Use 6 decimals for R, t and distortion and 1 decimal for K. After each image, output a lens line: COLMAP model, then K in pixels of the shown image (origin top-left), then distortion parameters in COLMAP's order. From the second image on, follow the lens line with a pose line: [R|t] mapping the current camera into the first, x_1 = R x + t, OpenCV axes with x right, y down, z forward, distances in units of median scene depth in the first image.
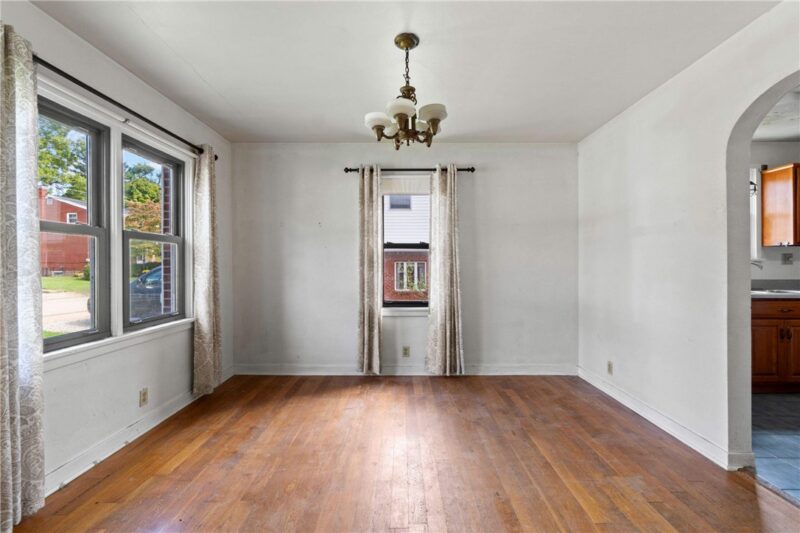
lens RADIAL K [[355.6, 0, 400.0], [0, 355.6, 266.5], [0, 0, 1]] dist [-0.002056, -0.000254]
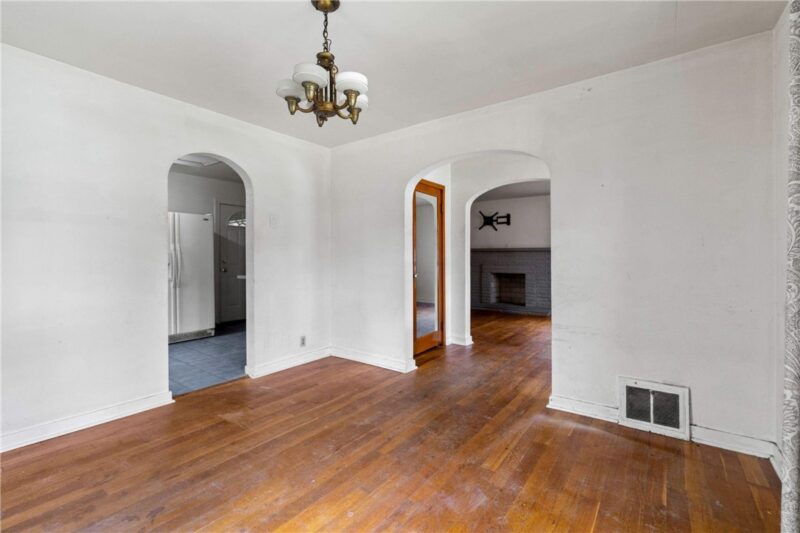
lens RADIAL K [[355.6, 0, 400.0], [0, 355.6, 266.5], [0, 0, 1]] dist [-0.002056, -0.000254]
pose [[-0.812262, -0.013908, 0.583127, -0.589666], [0.000717, 0.999691, 0.024842, -0.004487], [-0.583292, 0.020596, -0.812001, 1.507657]]
